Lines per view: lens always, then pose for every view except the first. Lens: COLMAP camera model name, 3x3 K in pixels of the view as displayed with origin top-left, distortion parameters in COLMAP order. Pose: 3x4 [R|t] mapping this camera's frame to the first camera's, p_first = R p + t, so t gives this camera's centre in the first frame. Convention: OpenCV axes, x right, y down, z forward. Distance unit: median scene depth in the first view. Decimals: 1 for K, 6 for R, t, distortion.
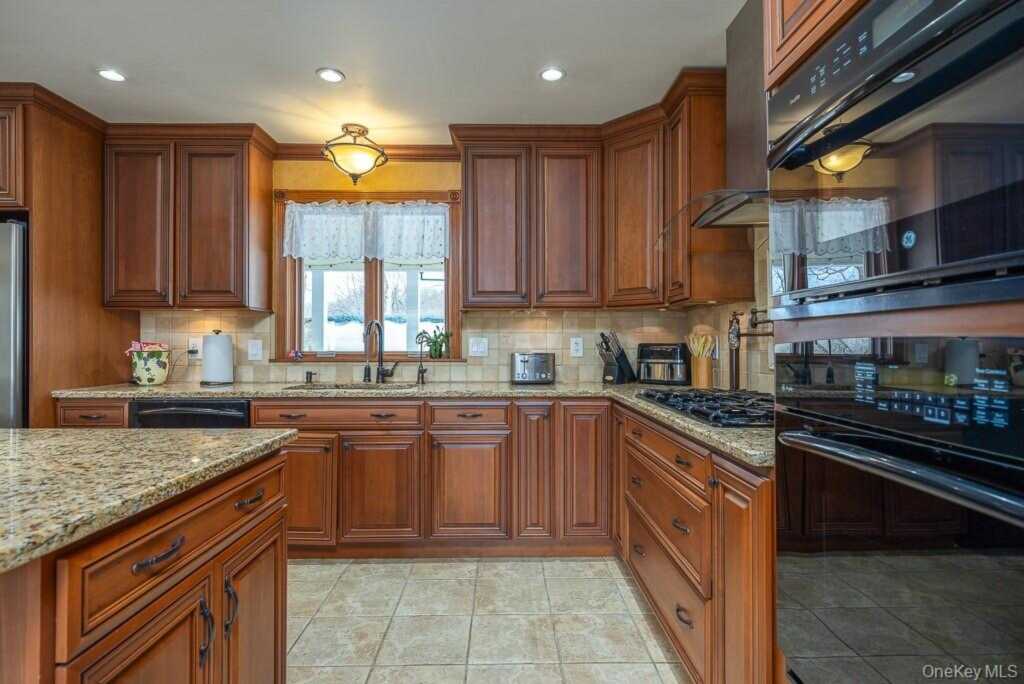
lens RADIAL K [[526.6, 0, 512.0], [0, 526.6, 342.0], [0, 0, 1]] dist [-0.002710, -0.000748]
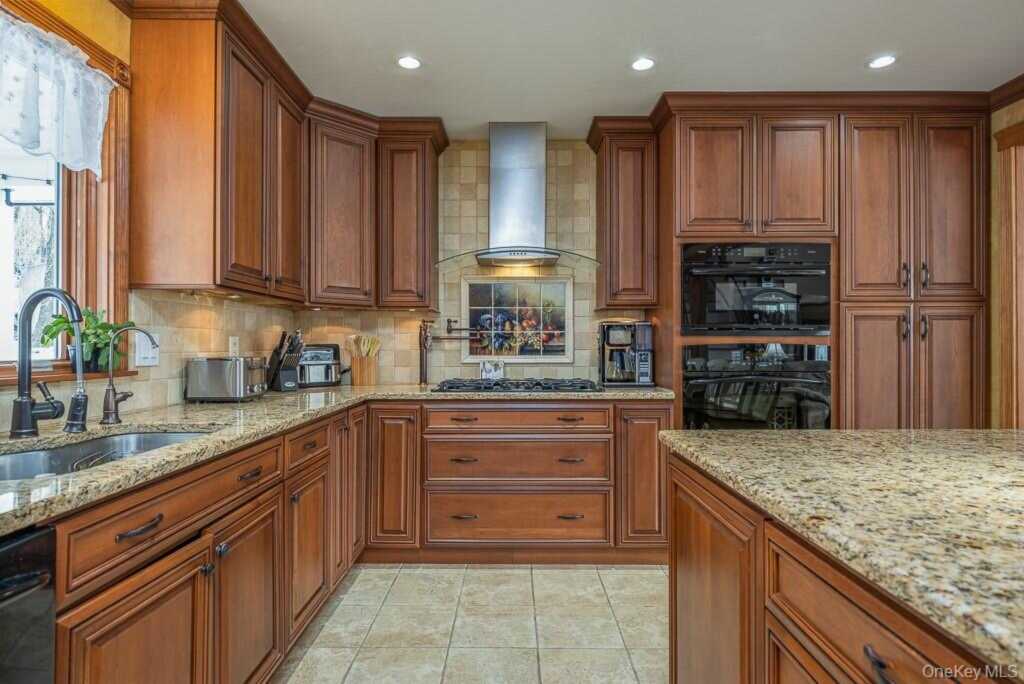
lens RADIAL K [[541.3, 0, 512.0], [0, 541.3, 342.0], [0, 0, 1]] dist [0.003812, 0.000679]
pose [[0.008915, 0.007094, 0.999935, -0.713795], [-0.005506, 0.999960, -0.007045, 0.004074], [-0.999945, -0.005442, 0.008954, 0.636753]]
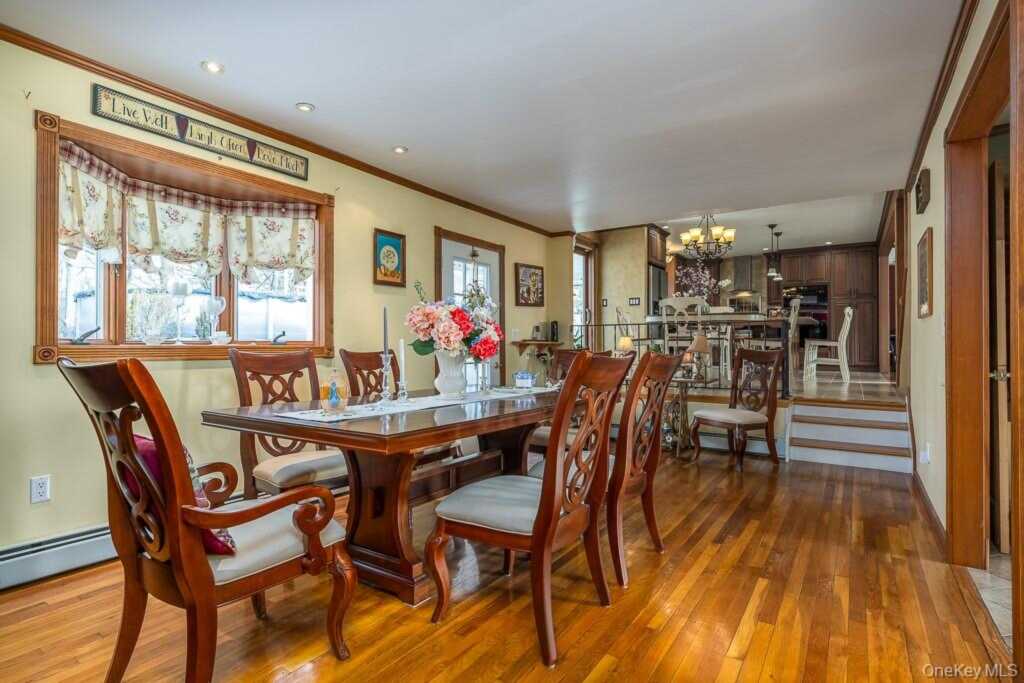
lens RADIAL K [[526.6, 0, 512.0], [0, 526.6, 341.5], [0, 0, 1]] dist [-0.002710, -0.000748]
pose [[0.557293, 0.003769, 0.830308, -3.556545], [-0.004504, 0.999989, -0.001516, 0.193914], [-0.830304, -0.002895, 0.557303, -0.062659]]
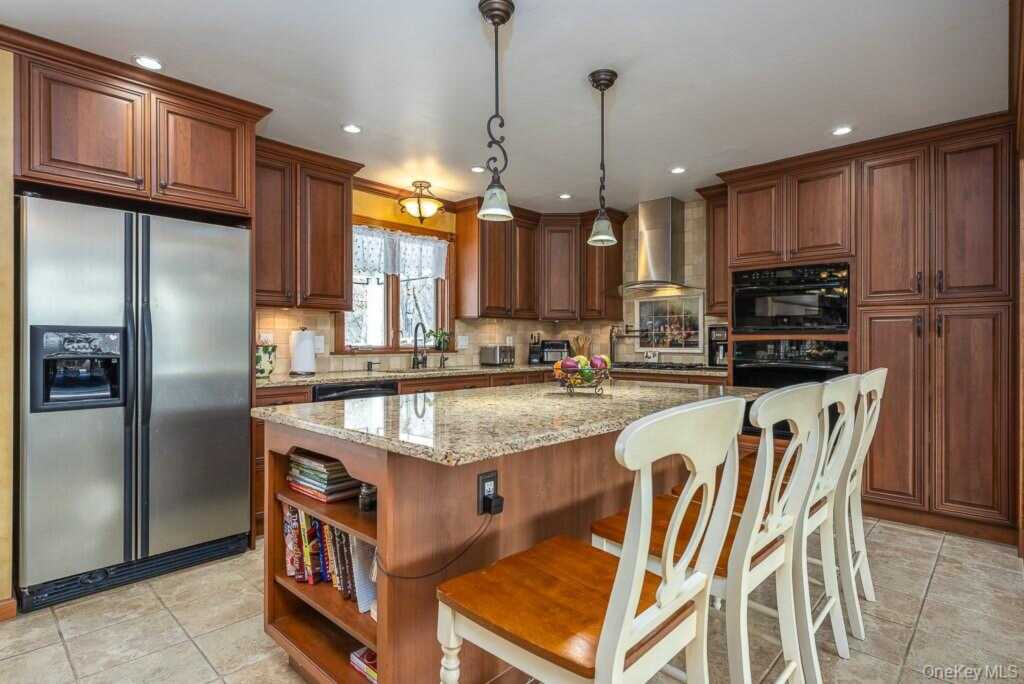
lens RADIAL K [[526.6, 0, 512.0], [0, 526.6, 342.0], [0, 0, 1]] dist [-0.002710, -0.000748]
pose [[0.690574, 0.000410, 0.723262, -1.114238], [-0.005700, 0.999972, 0.004876, 0.001101], [-0.723240, -0.007490, 0.690557, -0.125677]]
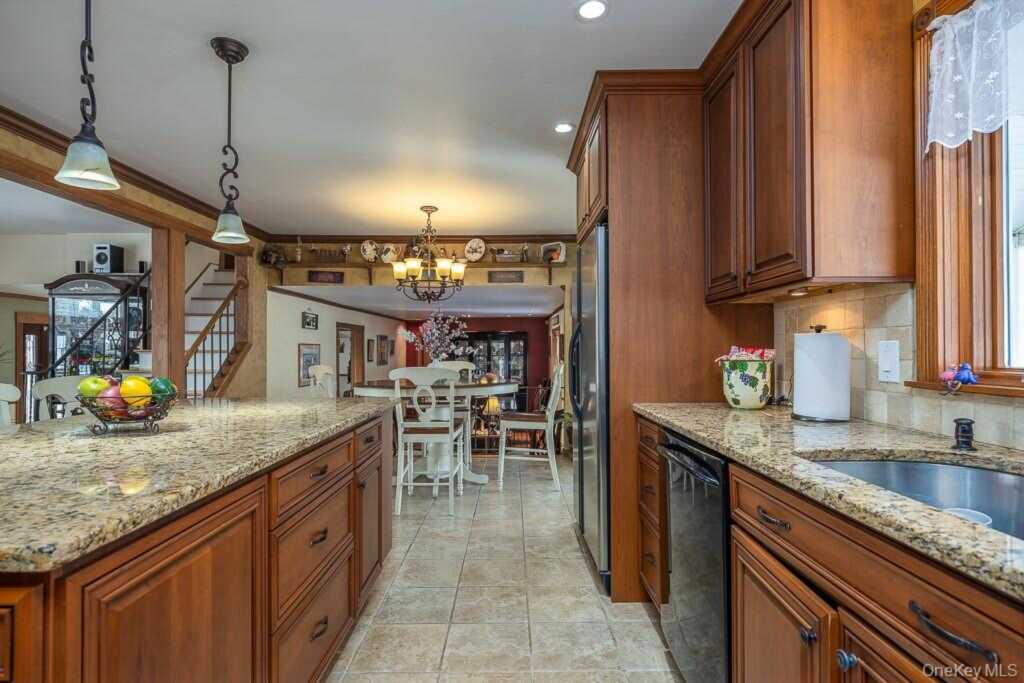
lens RADIAL K [[526.6, 0, 512.0], [0, 526.6, 341.5], [0, 0, 1]] dist [-0.002710, -0.000748]
pose [[-0.010778, -0.017395, -0.999791, 0.018117], [0.009383, 0.999803, -0.017496, 0.001981], [0.999898, -0.009569, -0.010612, 0.694882]]
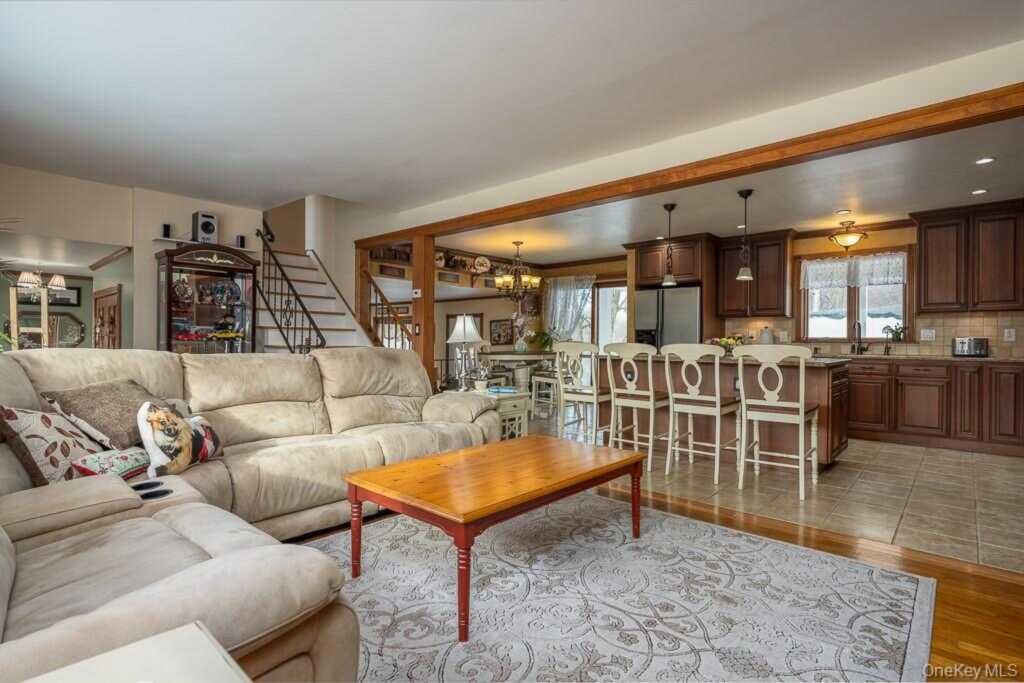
lens RADIAL K [[509.6, 0, 512.0], [0, 509.6, 341.5], [0, 0, 1]] dist [-0.000404, -0.000155]
pose [[0.731910, 0.006745, -0.681367, 0.077702], [-0.002805, 0.999972, 0.006886, 0.024923], [0.681395, -0.003129, 0.731909, -1.184255]]
